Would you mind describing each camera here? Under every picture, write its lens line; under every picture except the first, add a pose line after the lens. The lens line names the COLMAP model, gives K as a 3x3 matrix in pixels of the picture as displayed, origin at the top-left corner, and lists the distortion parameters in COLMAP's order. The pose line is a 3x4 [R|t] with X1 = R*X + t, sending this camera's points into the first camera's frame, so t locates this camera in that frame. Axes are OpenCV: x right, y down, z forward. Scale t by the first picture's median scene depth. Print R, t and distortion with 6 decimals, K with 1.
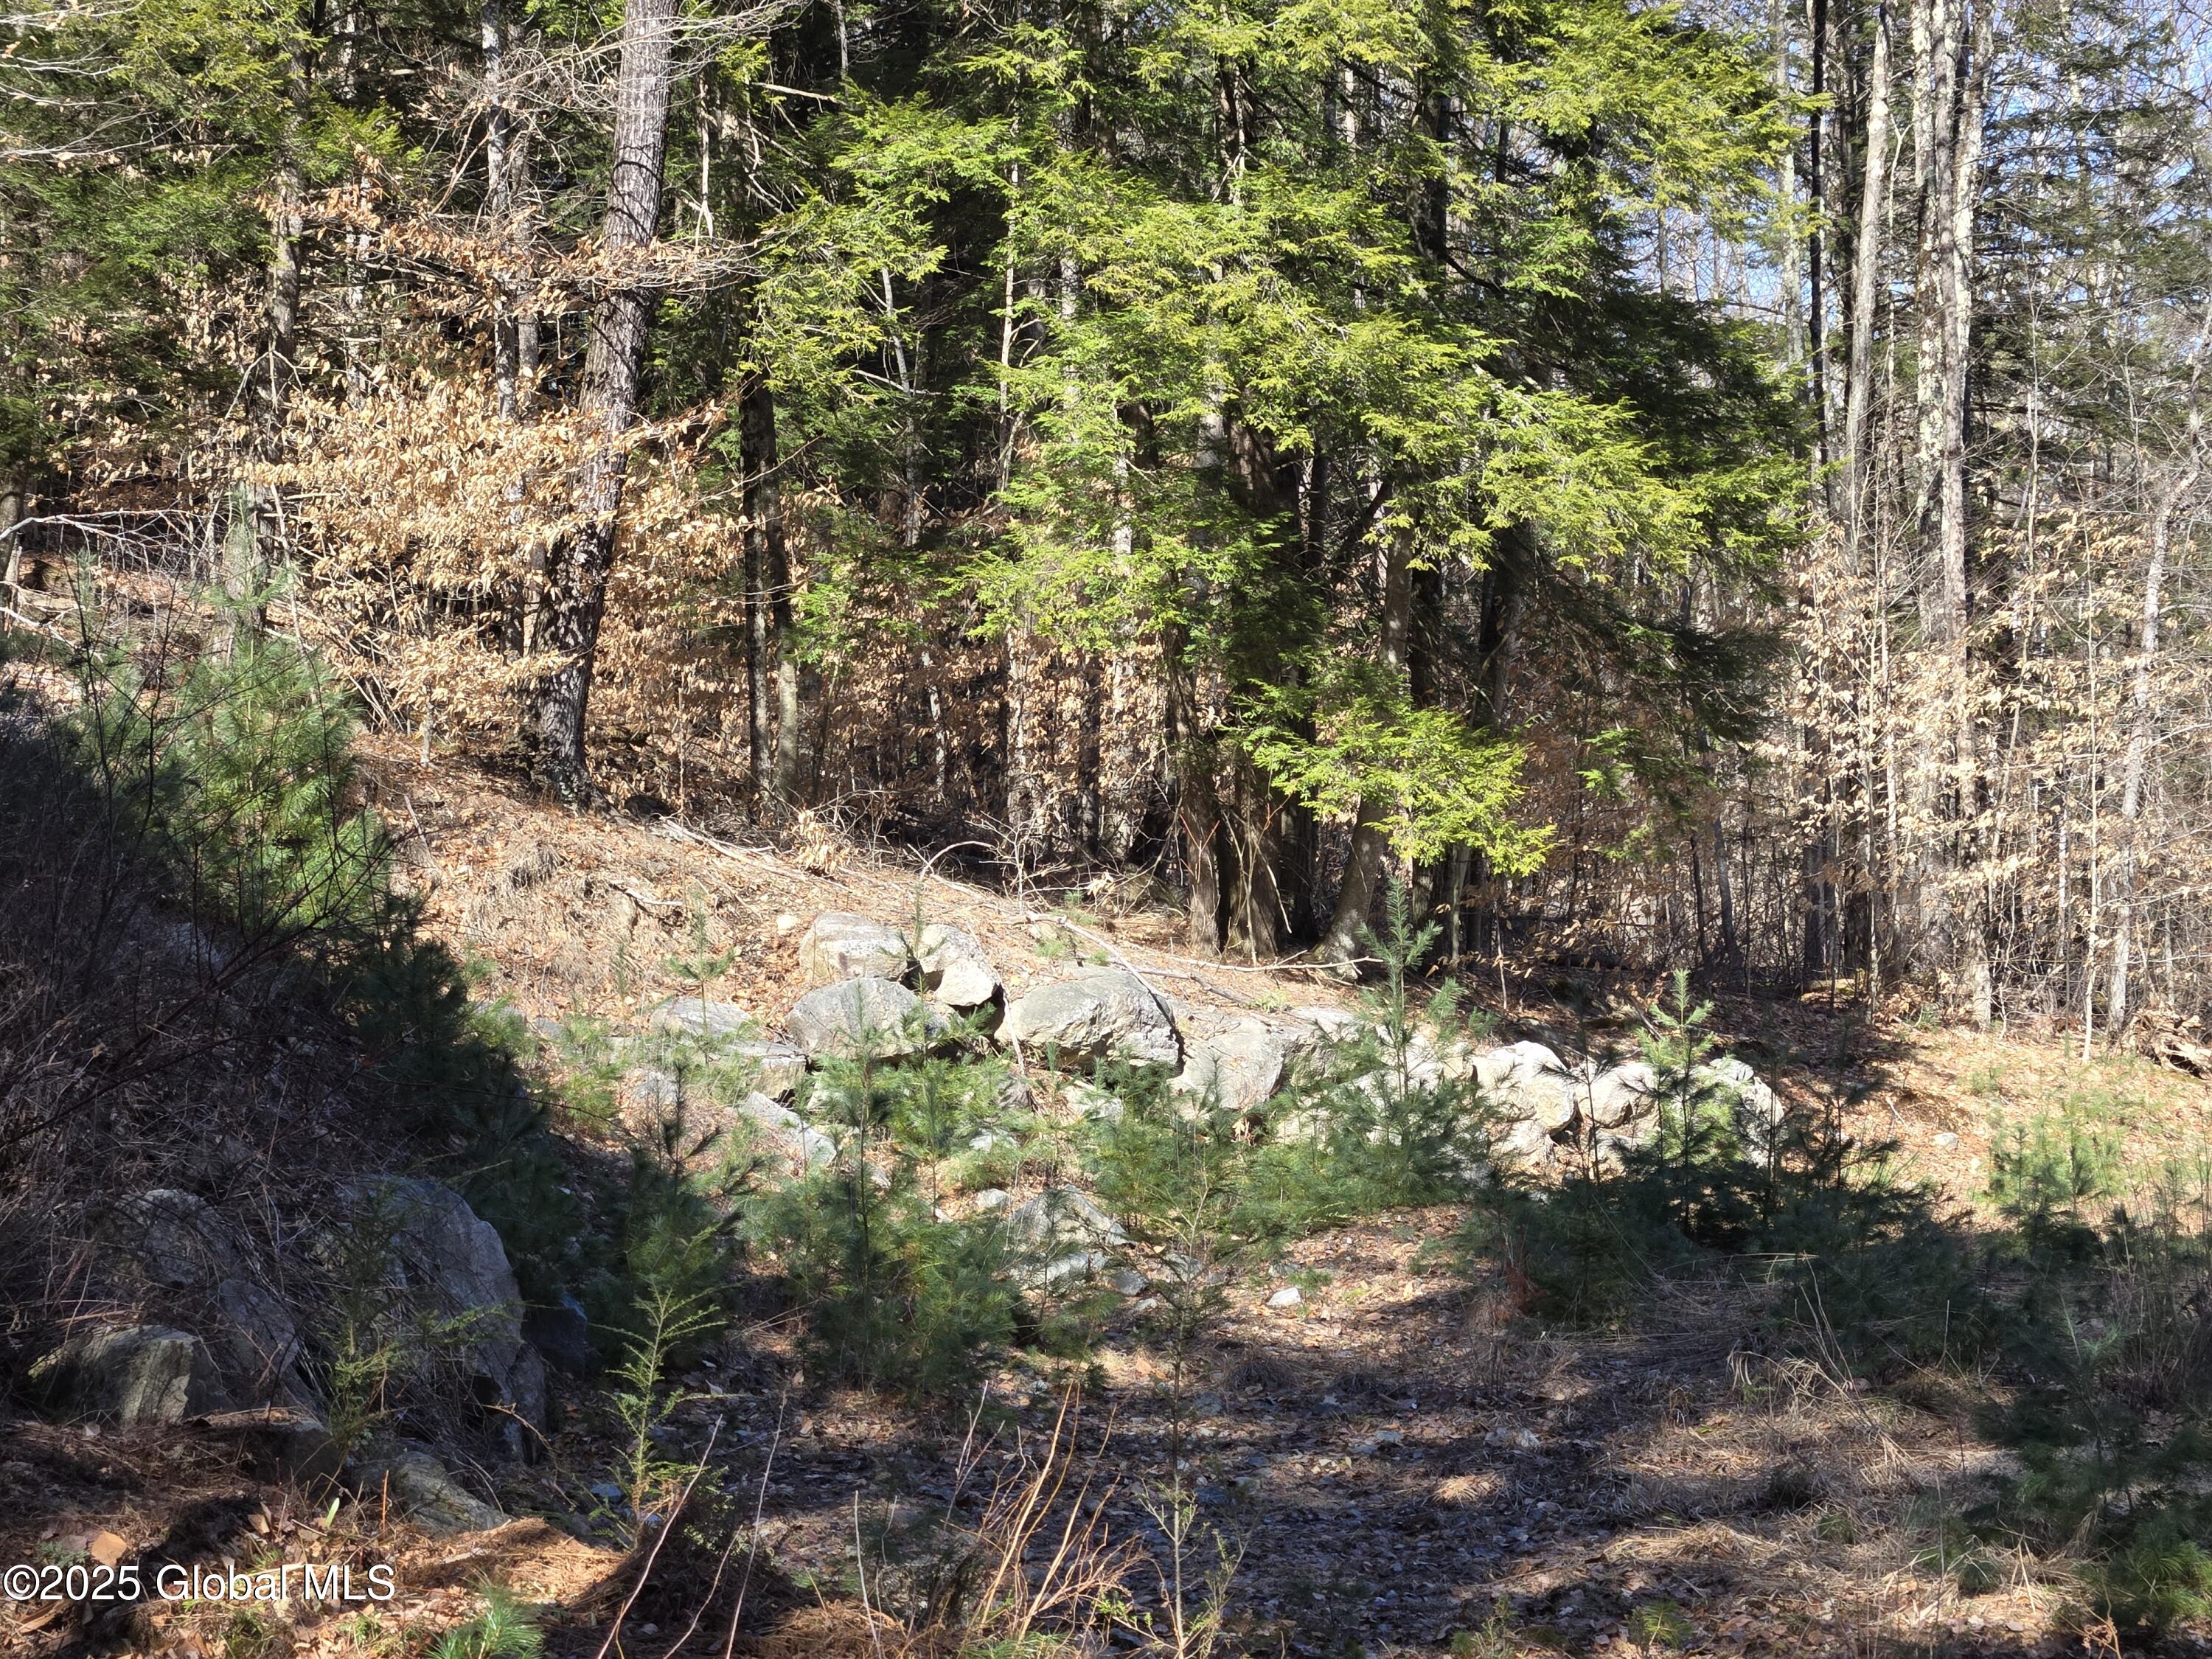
lens RADIAL K [[4375.8, 0, 1104.9], [0, 4375.8, 826.4], [0, 0, 1]] dist [-0.012088, 0.000000]
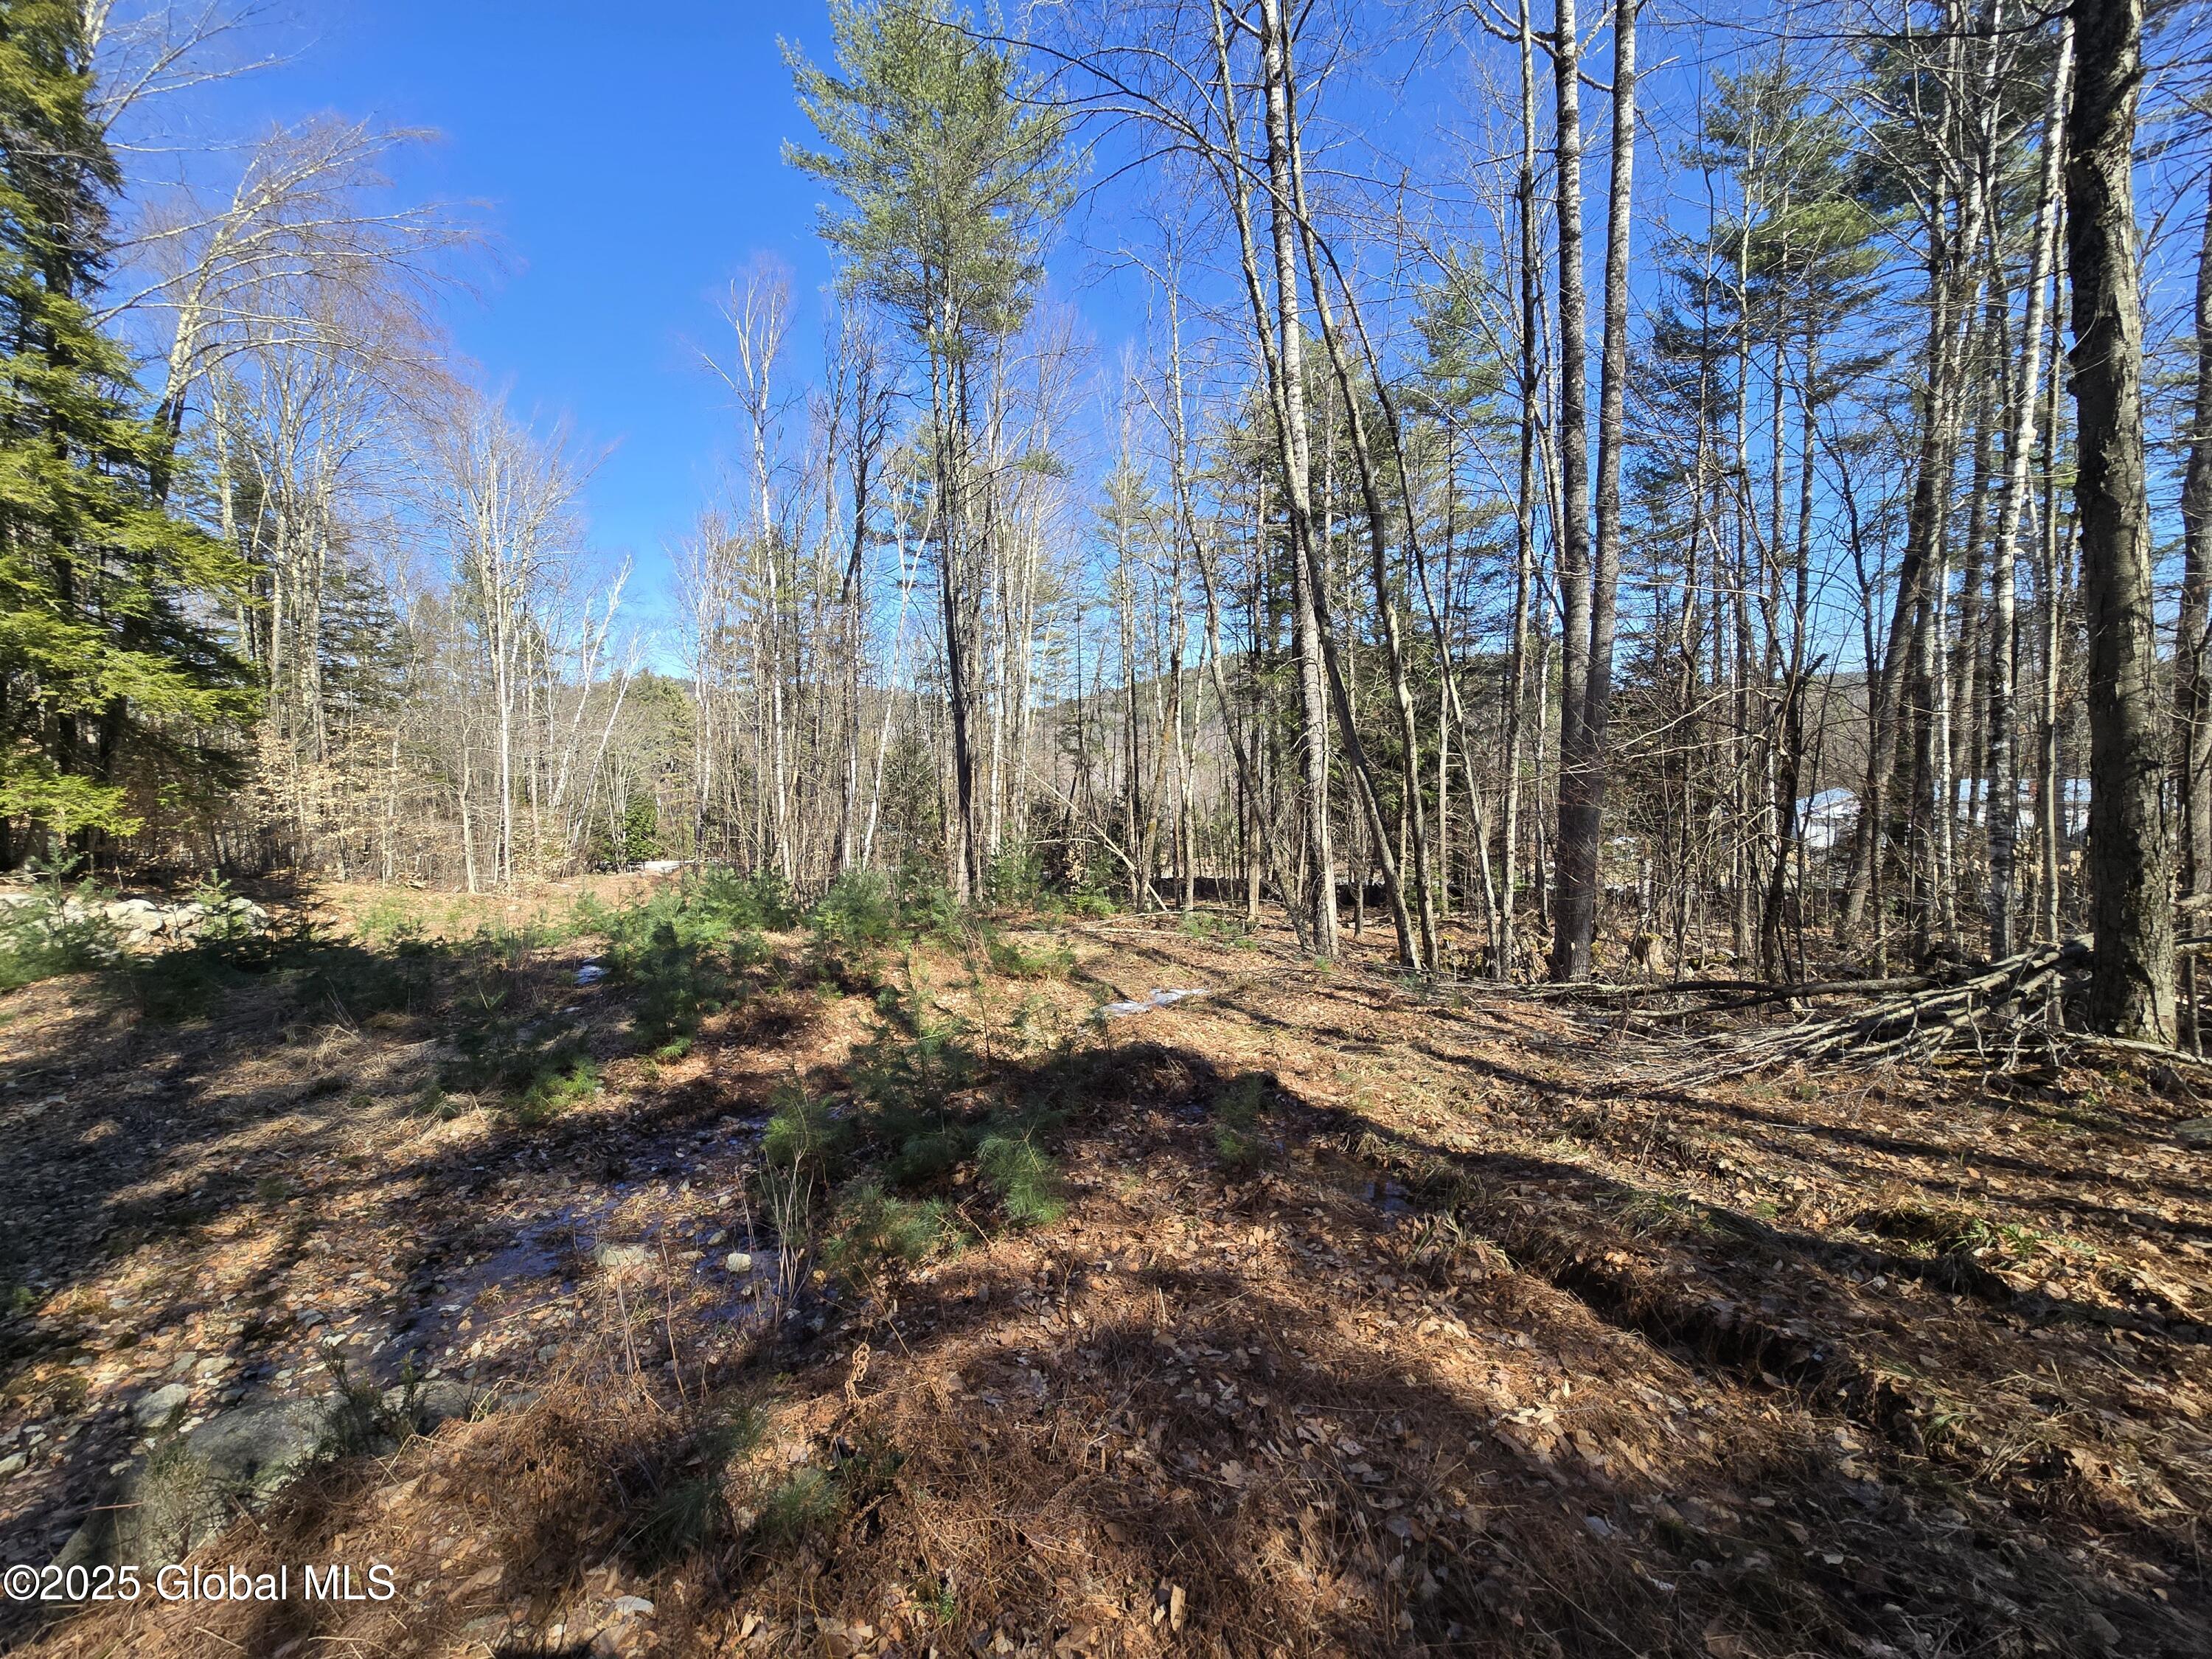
lens RADIAL K [[905.7, 0, 1112.1], [0, 905.7, 830.1], [0, 0, 1]] dist [-0.004123, 0.002551]
pose [[0.600843, -0.038273, 0.798450, 0.017822], [0.029249, 0.999237, 0.025887, 0.011216], [-0.798831, 0.007799, 0.601504, 0.216290]]
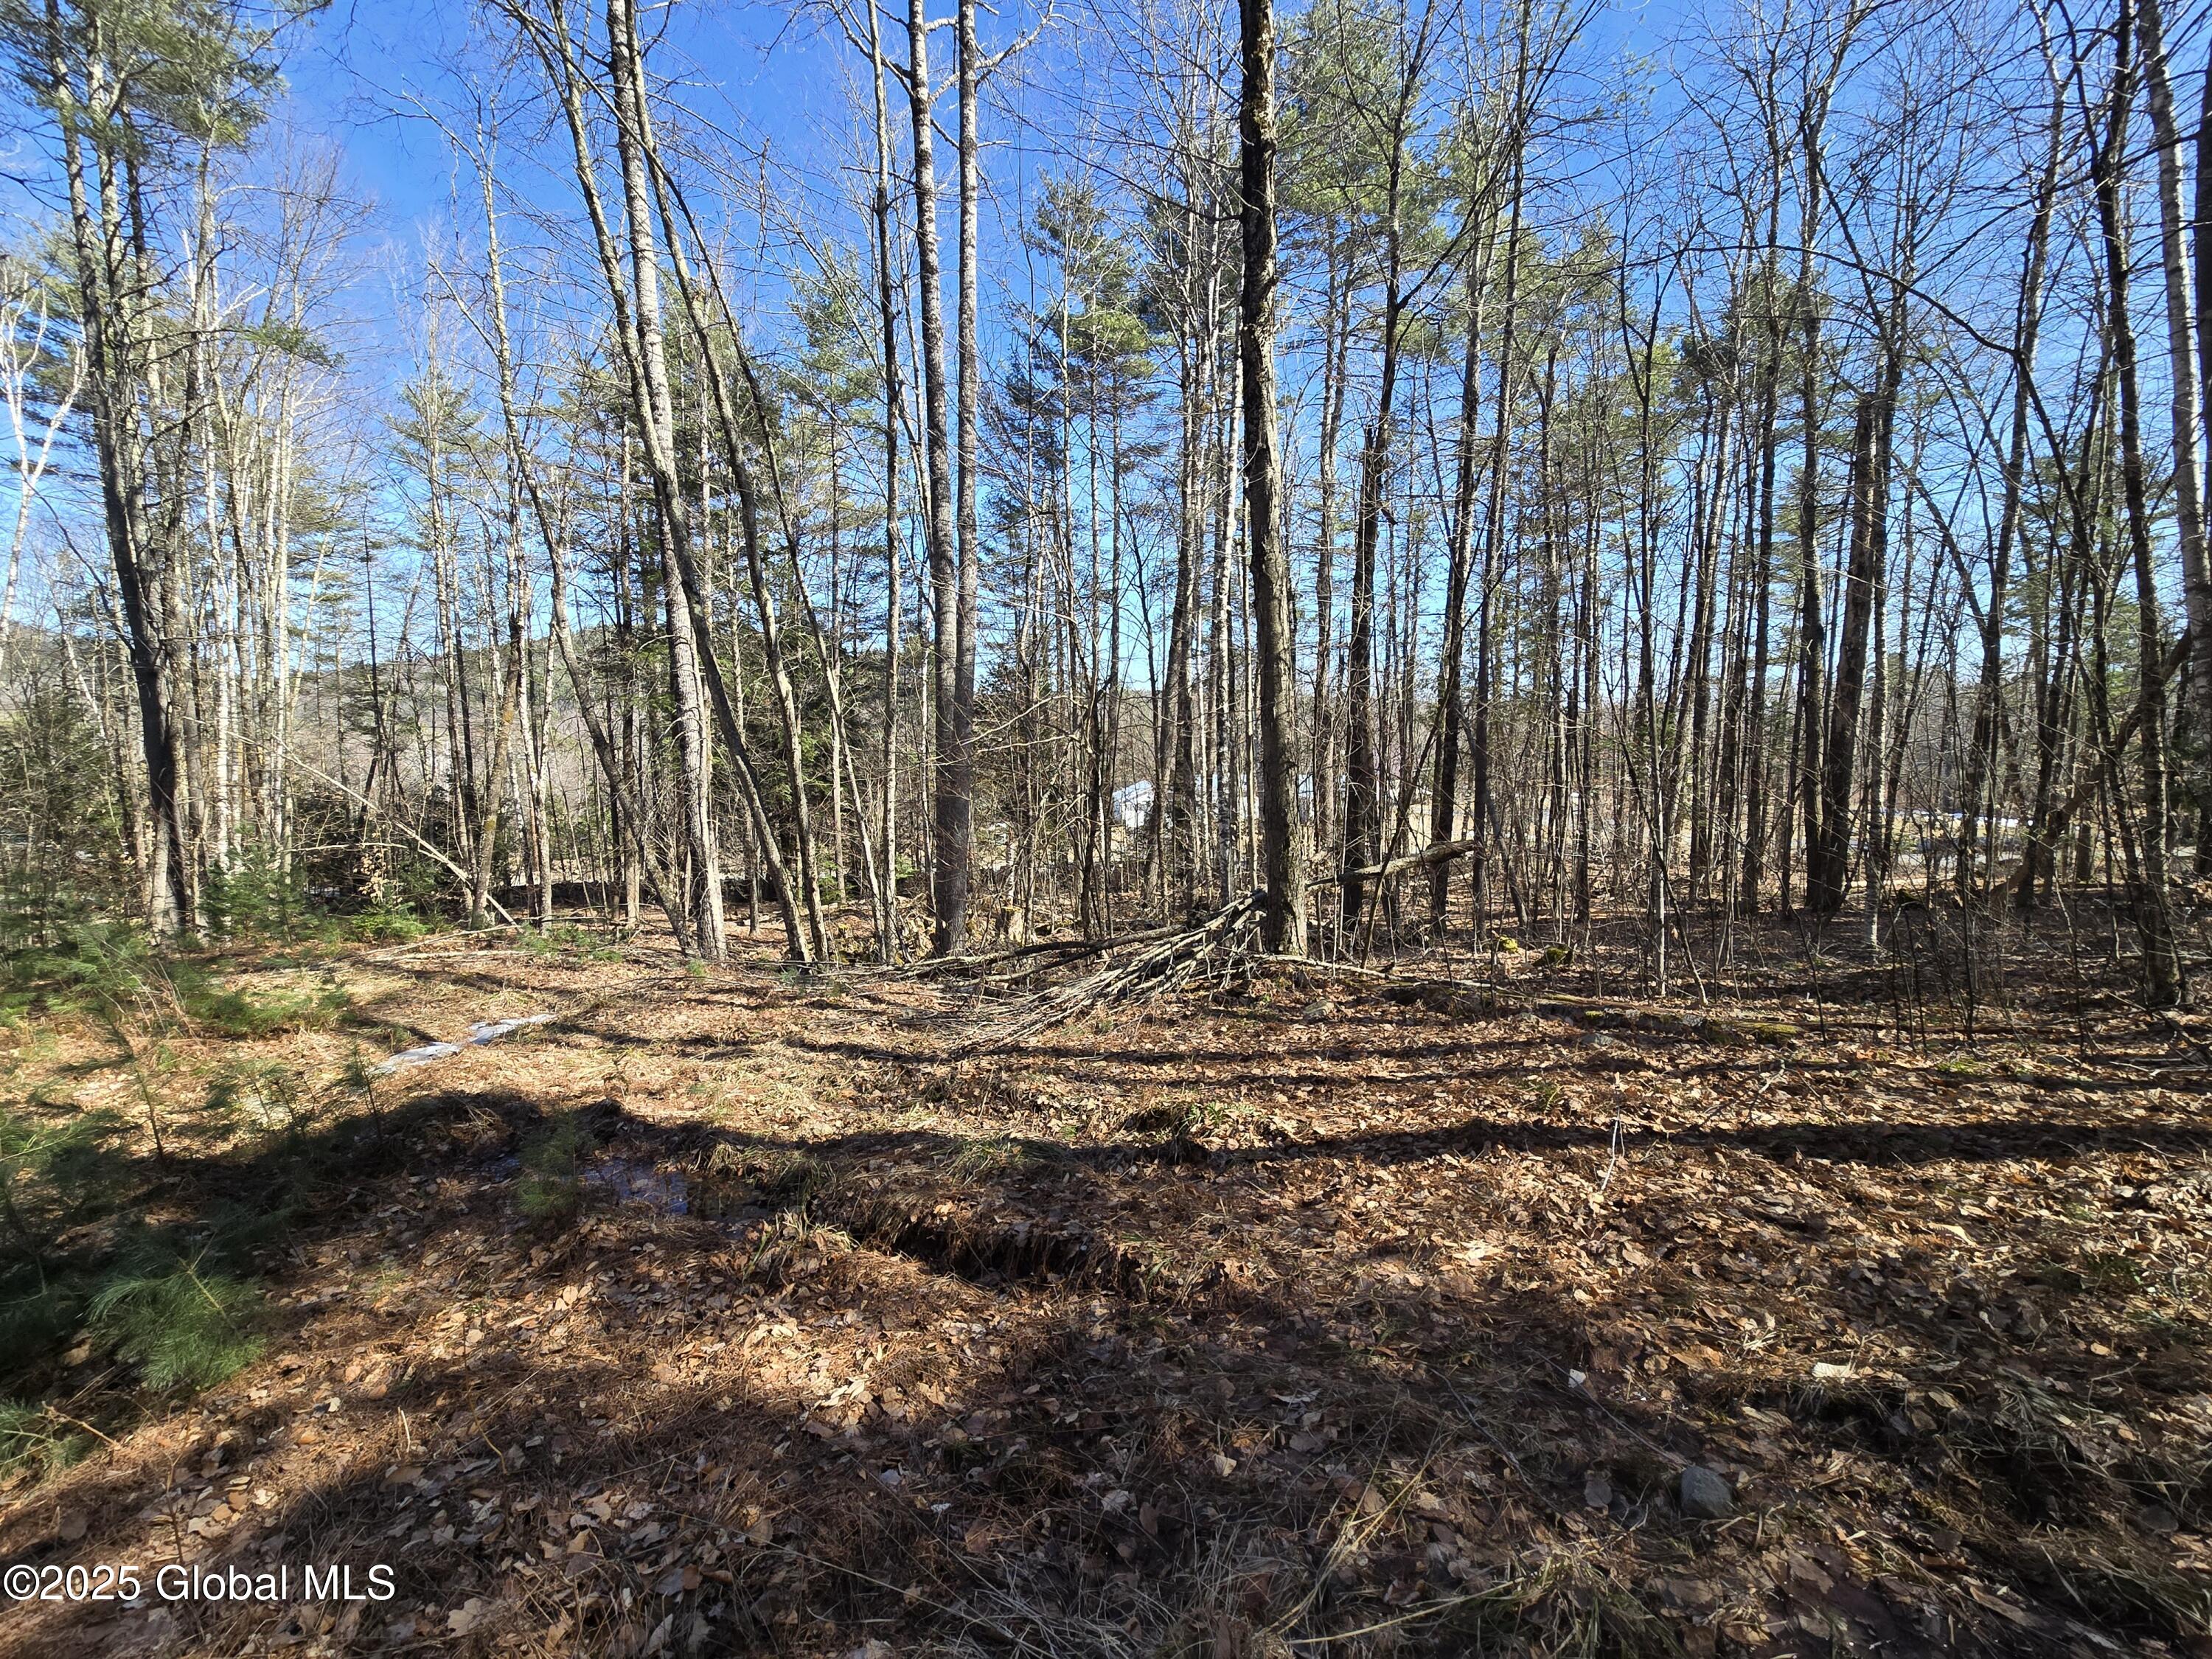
lens RADIAL K [[905.7, 0, 1112.8], [0, 905.7, 830.5], [0, 0, 1]] dist [-0.004123, 0.002551]
pose [[0.006815, -0.056117, 0.998401, 0.024045], [0.031919, 0.997928, 0.055872, 0.011783], [-0.999467, 0.031487, 0.008592, 0.207952]]
